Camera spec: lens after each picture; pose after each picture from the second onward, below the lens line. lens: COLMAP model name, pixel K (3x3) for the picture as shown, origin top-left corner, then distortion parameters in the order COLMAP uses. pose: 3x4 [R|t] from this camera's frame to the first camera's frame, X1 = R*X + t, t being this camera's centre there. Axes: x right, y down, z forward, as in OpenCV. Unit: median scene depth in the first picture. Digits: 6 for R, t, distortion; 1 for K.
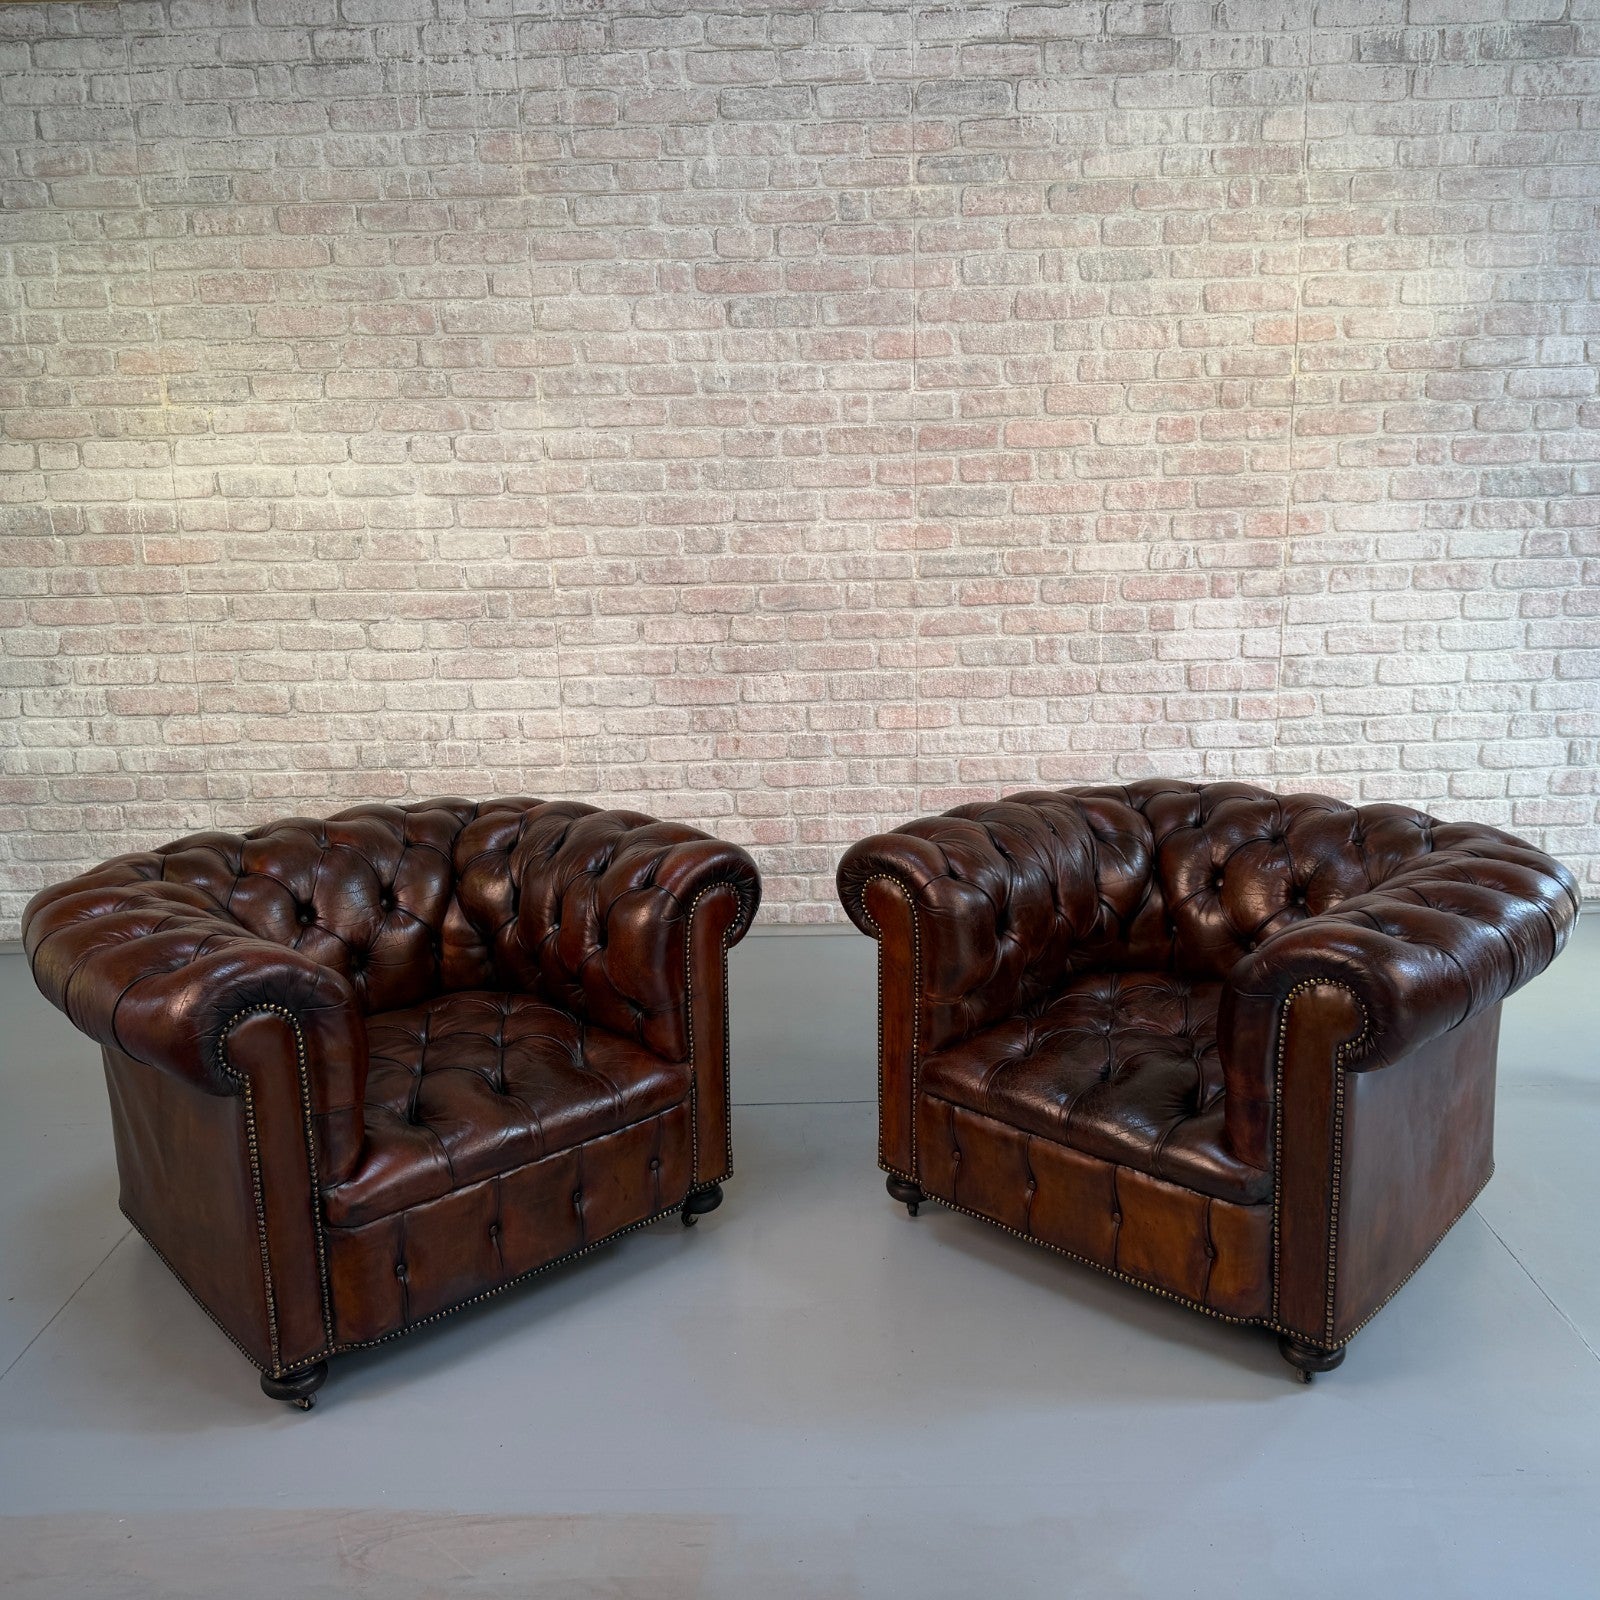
lens RADIAL K [[1517.4, 0, 807.3], [0, 1517.4, 782.2], [0, 0, 1]] dist [0.196518, -0.440958]
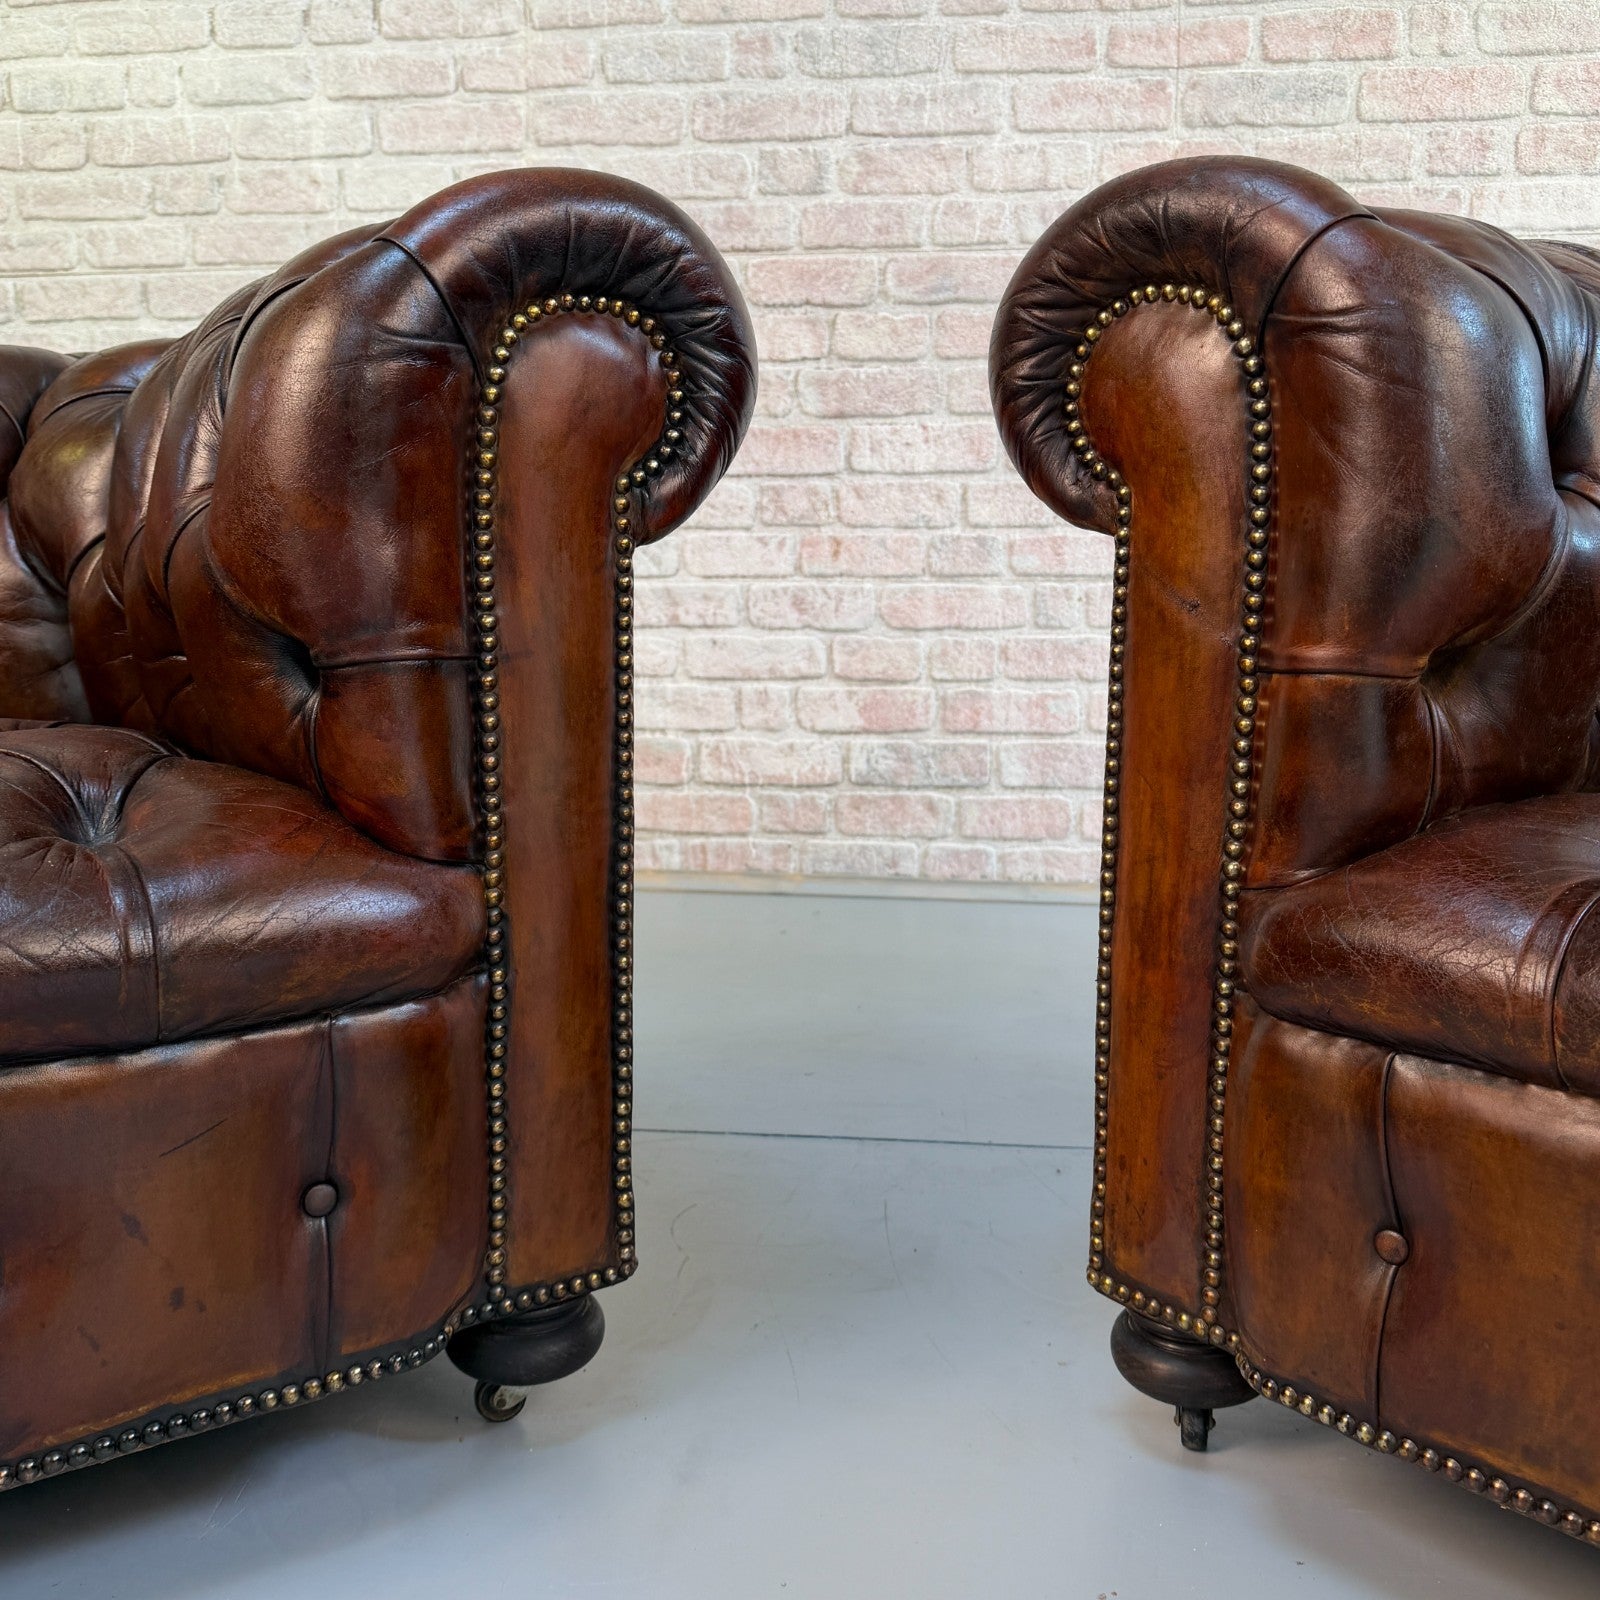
lens RADIAL K [[1545.3, 0, 815.3], [0, 1545.3, 798.0], [0, 0, 1]] dist [0.156694, -0.331948]
pose [[0.992791, 0.039729, -0.113086, 0.015429], [-0.050165, 0.994588, -0.090989, 0.123281], [0.108859, 0.096006, 0.989410, 0.445294]]
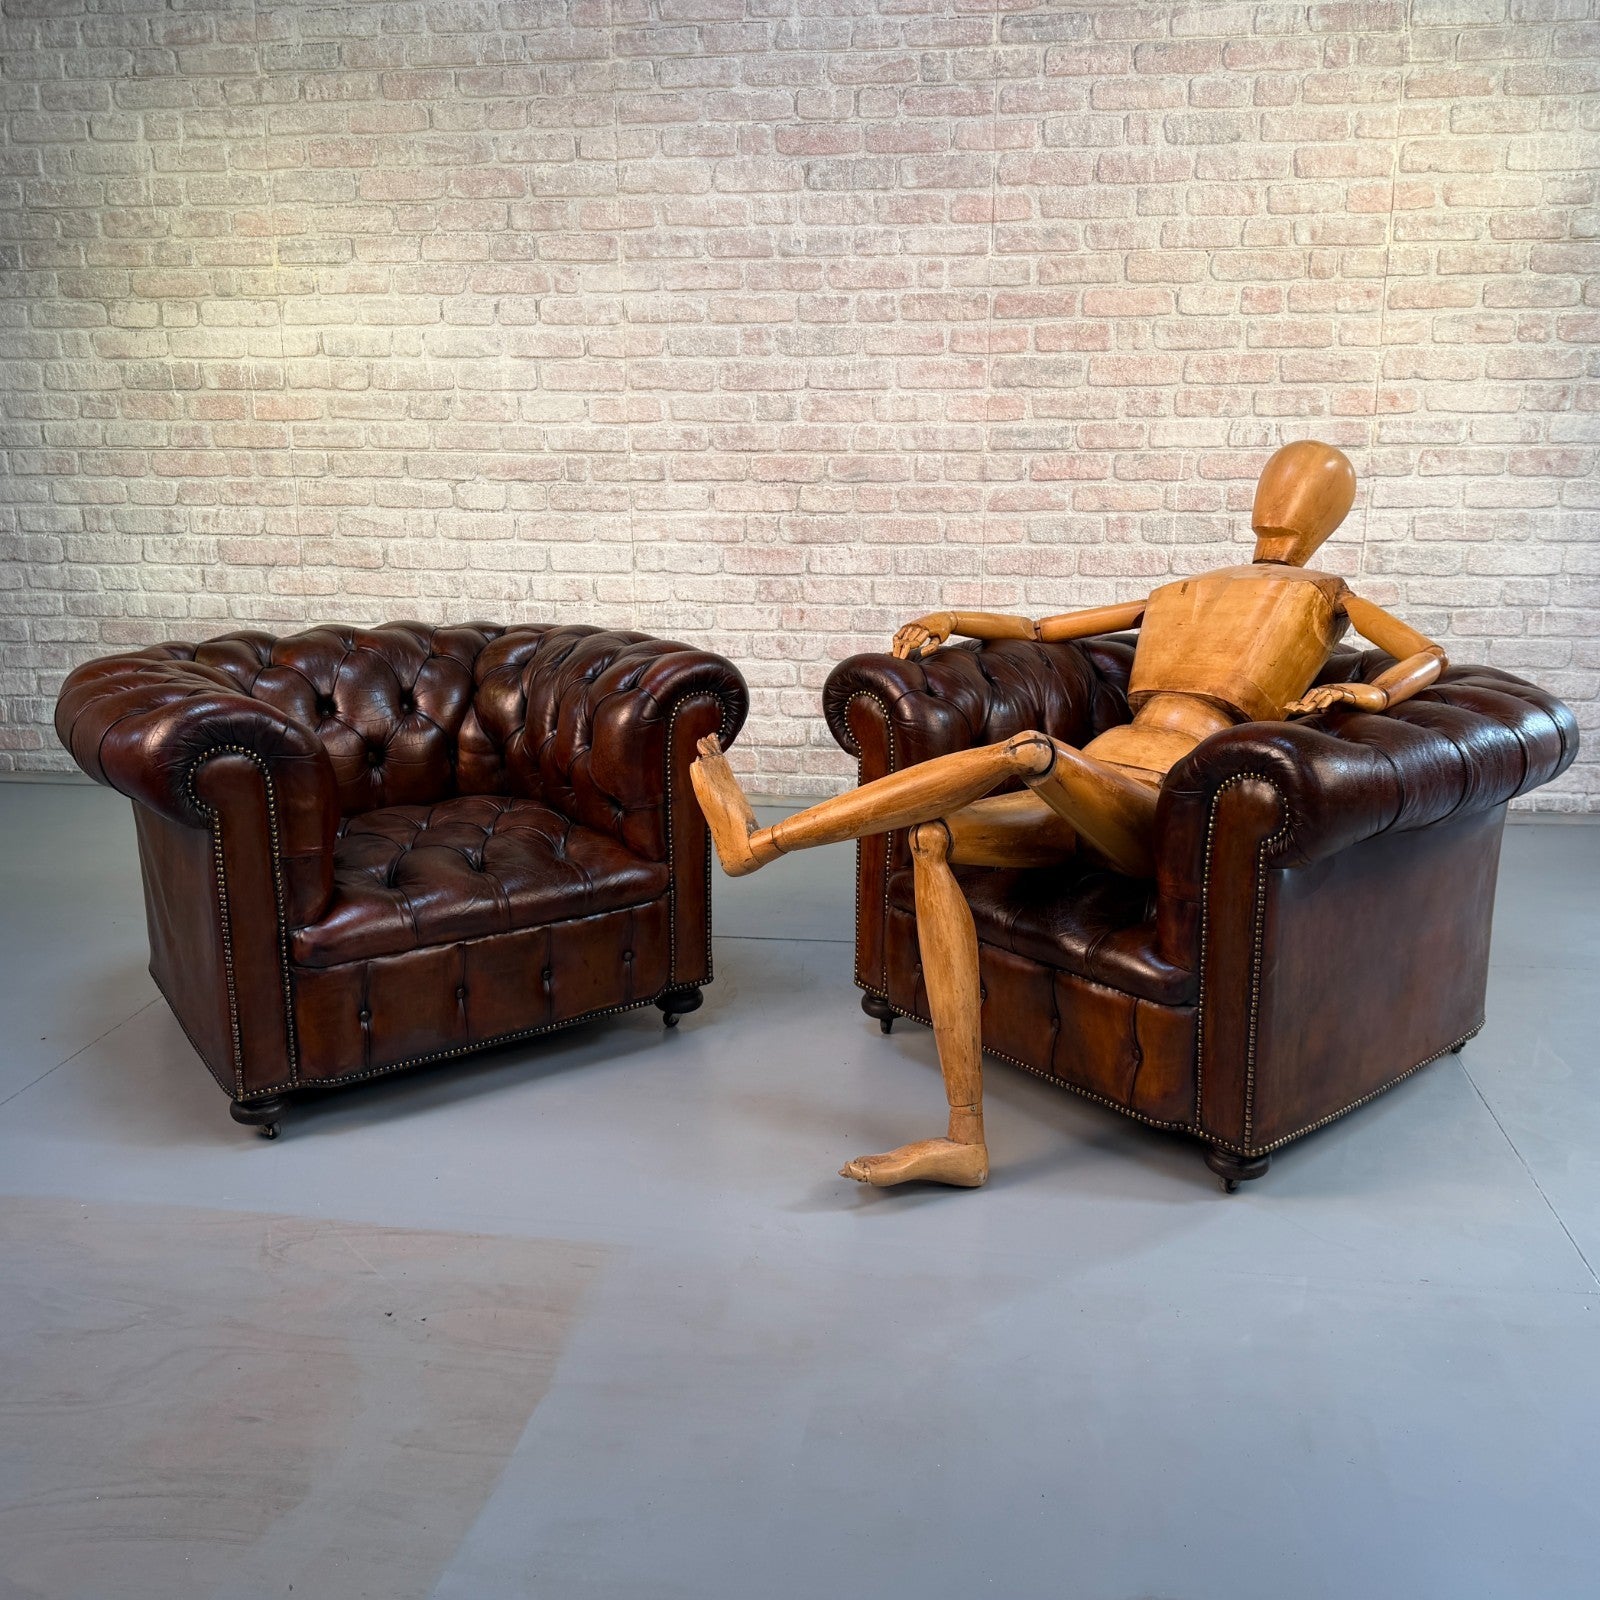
lens RADIAL K [[1511.6, 0, 805.6], [0, 1511.6, 789.6], [0, 0, 1]] dist [0.202257, -0.466776]
pose [[0.990896, 0.051903, -0.124219, 0.089761], [-0.048790, 0.998417, 0.027977, 0.063920], [0.125475, -0.021661, 0.991860, -0.004188]]
